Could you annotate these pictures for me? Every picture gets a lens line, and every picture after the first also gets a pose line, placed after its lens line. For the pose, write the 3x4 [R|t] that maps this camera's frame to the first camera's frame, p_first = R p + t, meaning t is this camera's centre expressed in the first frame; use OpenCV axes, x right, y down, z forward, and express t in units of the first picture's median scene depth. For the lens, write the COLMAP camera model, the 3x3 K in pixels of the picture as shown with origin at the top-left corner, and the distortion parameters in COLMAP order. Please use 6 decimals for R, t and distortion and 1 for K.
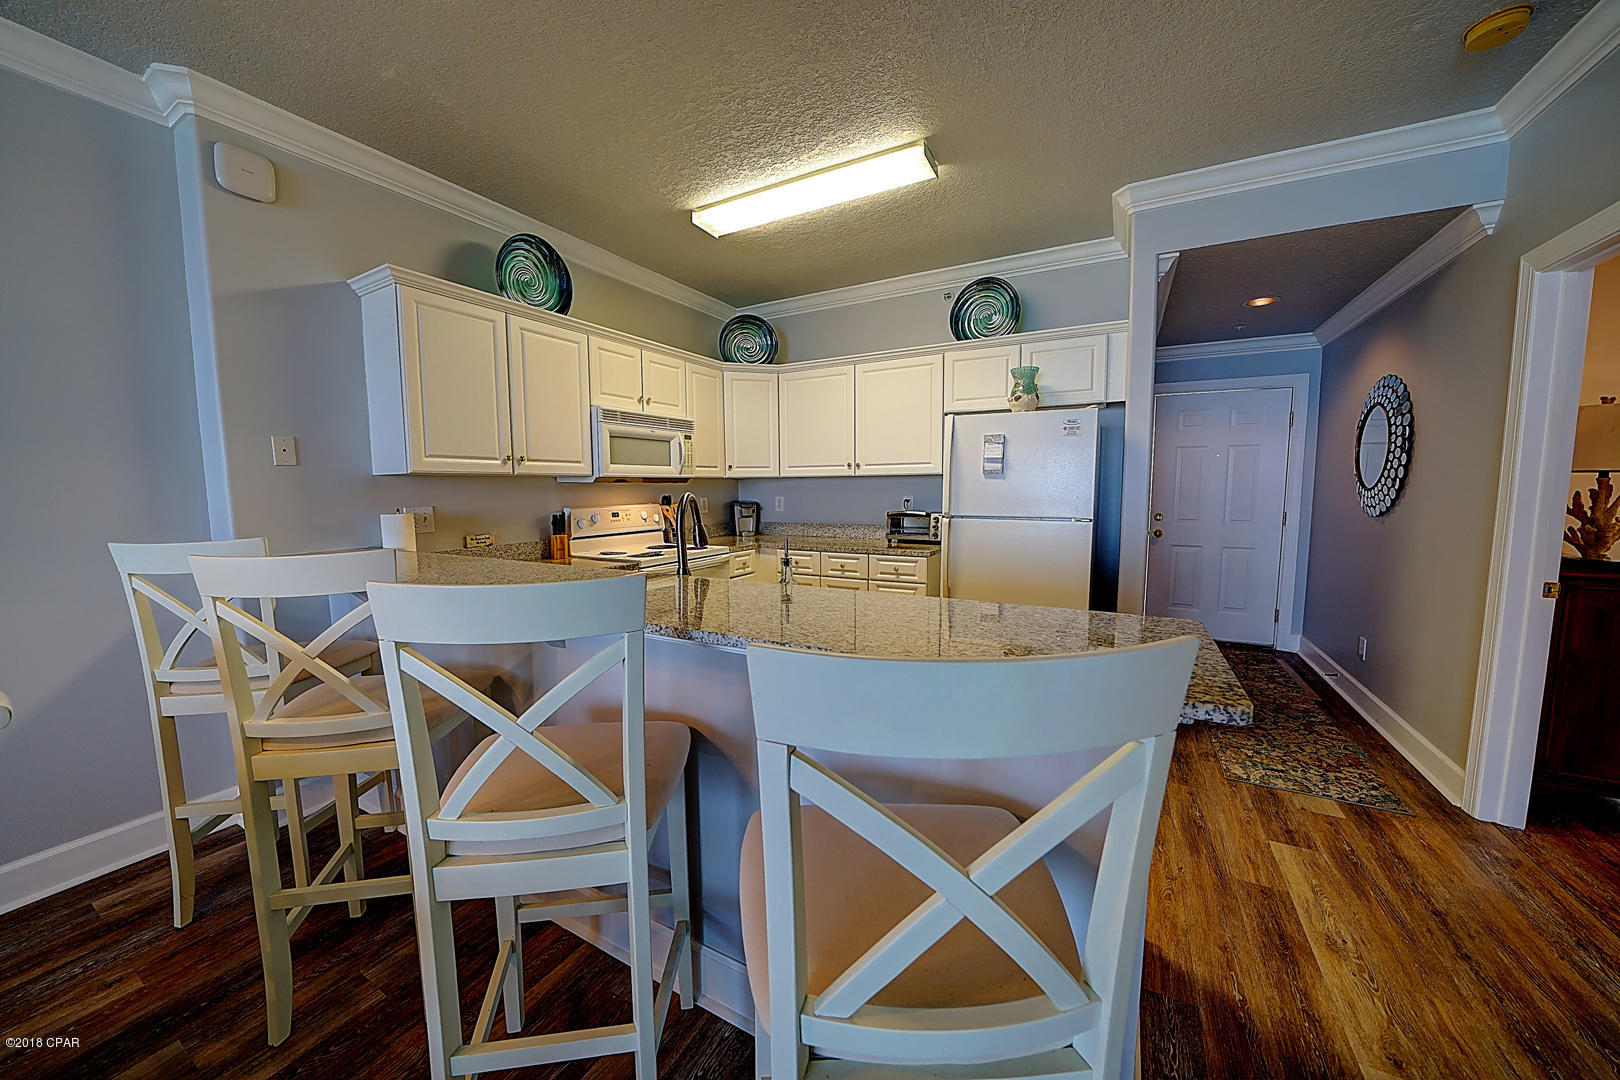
lens RADIAL K [[562.9, 0, 809.4], [0, 562.9, 538.2], [0, 0, 1]] dist [-0.027774, 0.004130]
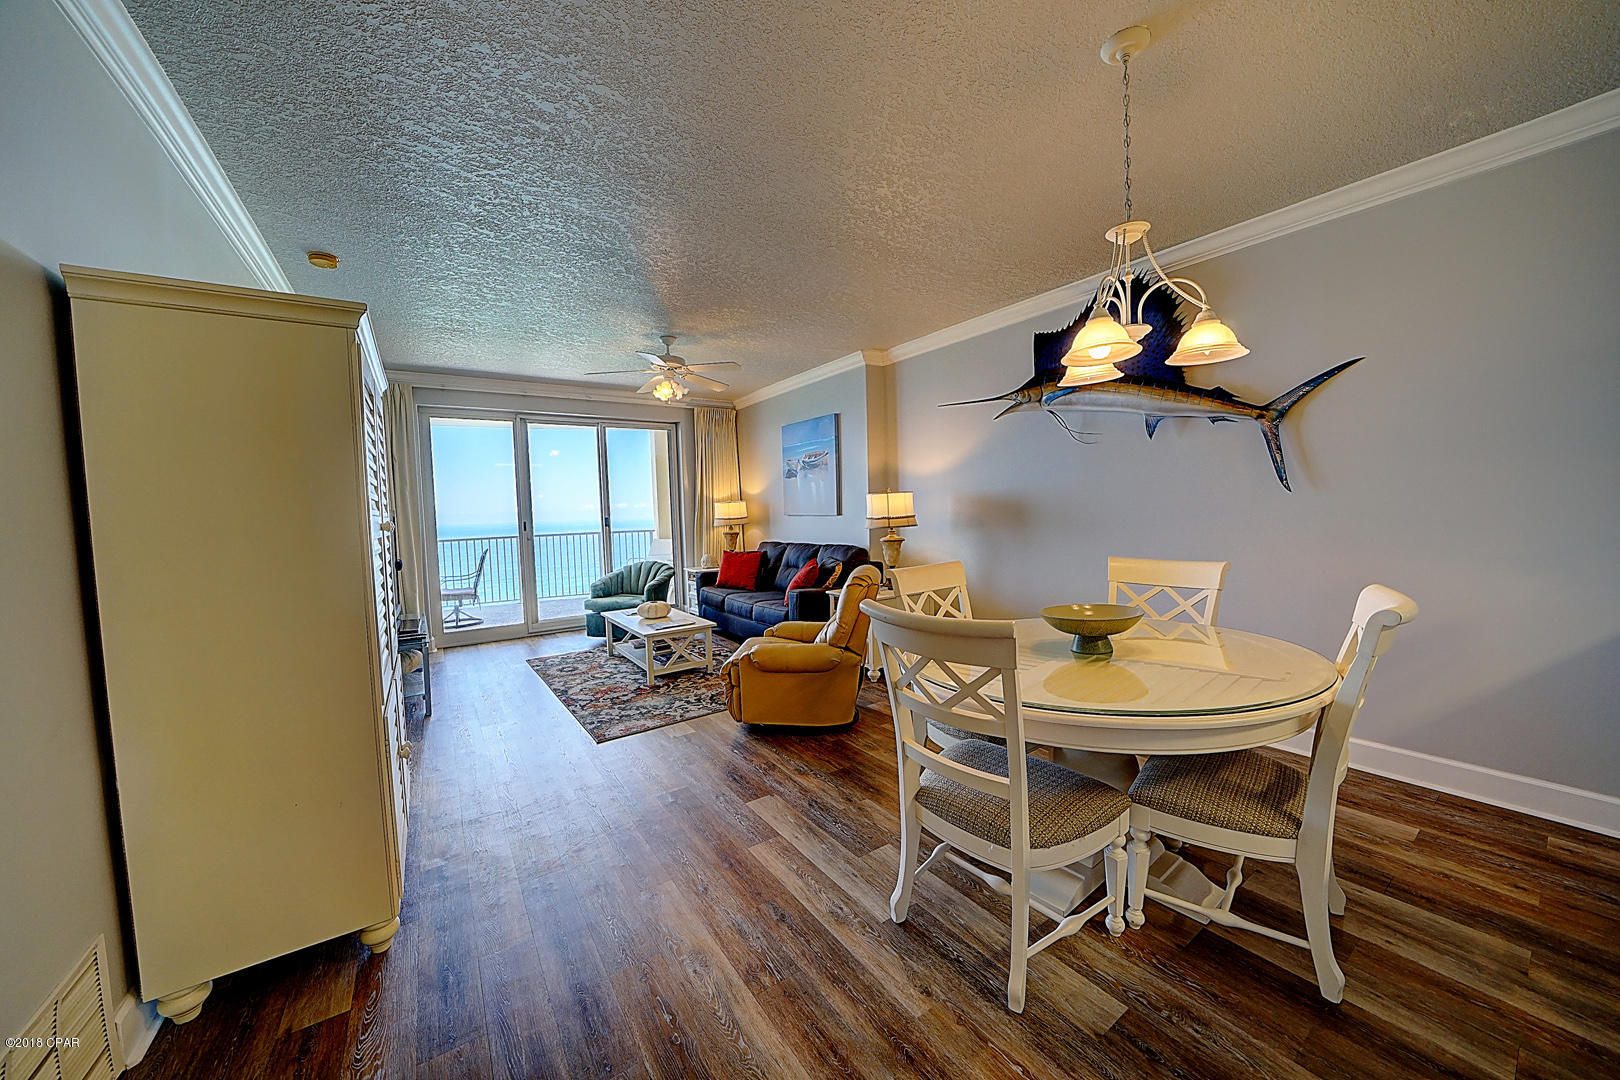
lens RADIAL K [[562.9, 0, 809.4], [0, 562.9, 538.2], [0, 0, 1]] dist [-0.027774, 0.004130]
pose [[-0.447435, 0.064816, -0.891964, 0.224890], [-0.051383, 0.993860, 0.097995, -0.002394], [0.892839, 0.089678, -0.441357, 0.010855]]
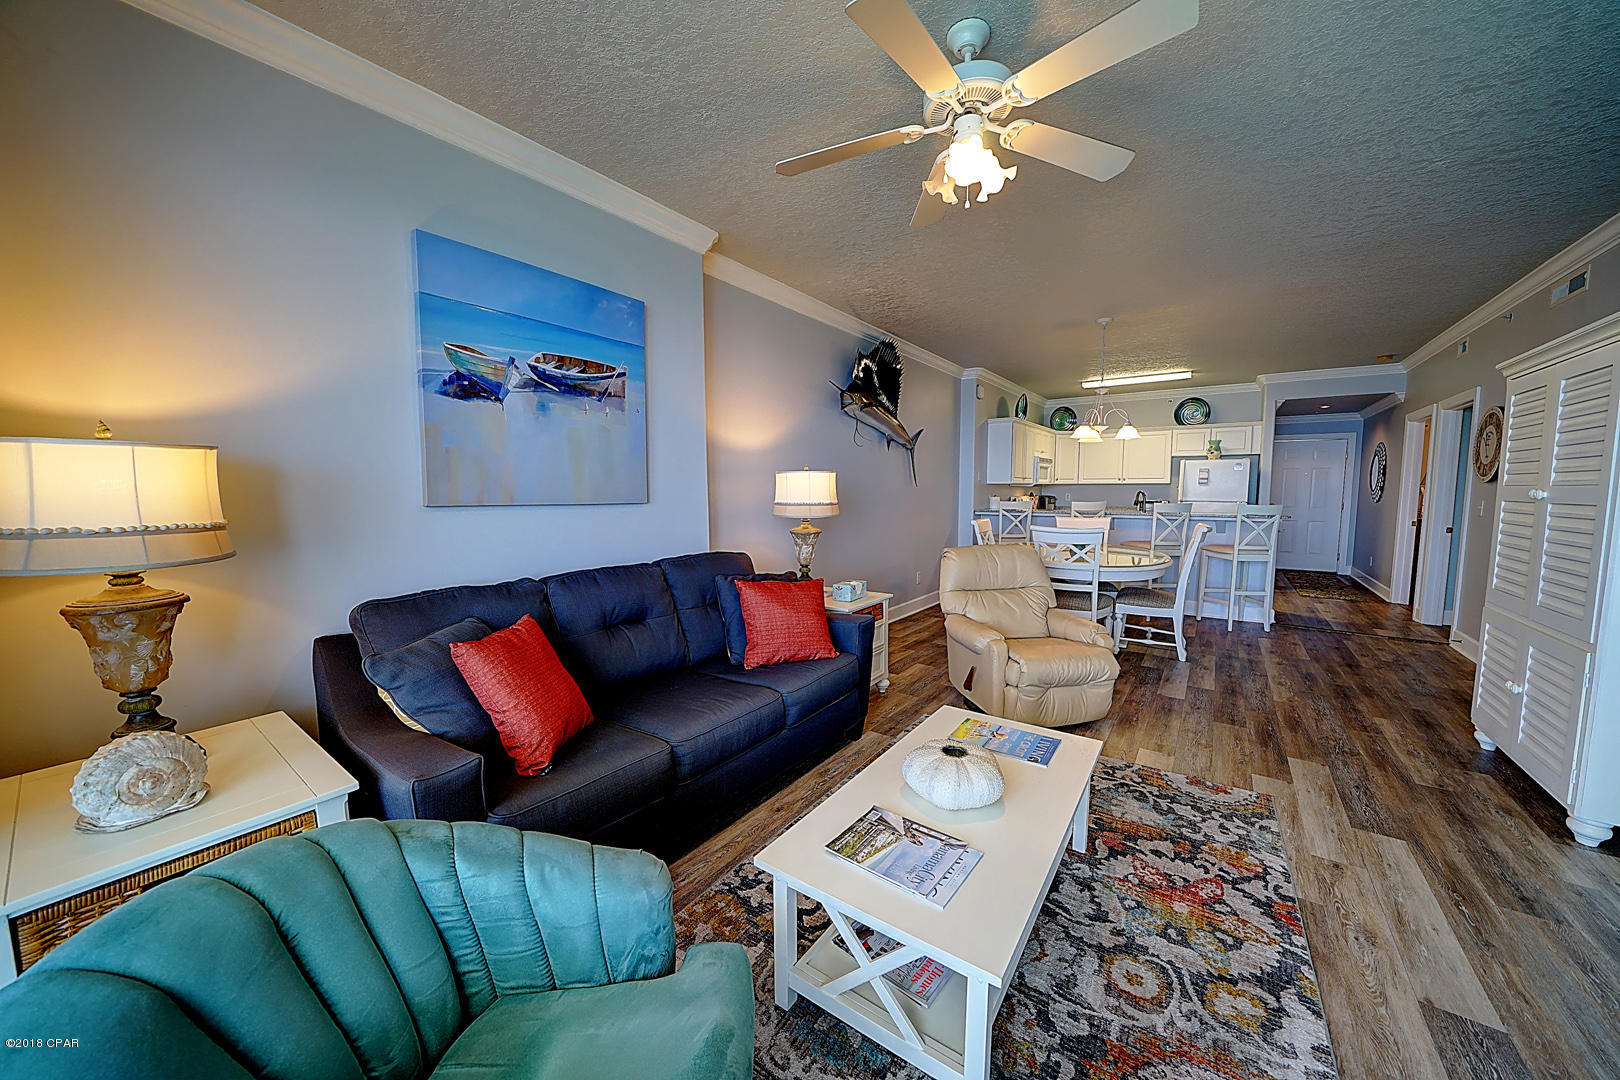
lens RADIAL K [[562.9, 0, 809.4], [0, 562.9, 538.2], [0, 0, 1]] dist [-0.027774, 0.004130]
pose [[0.992015, 0.014296, -0.125308, -1.067209], [-0.014840, 0.999884, -0.003413, 0.156966], [0.125245, 0.005245, 0.992112, -1.627710]]
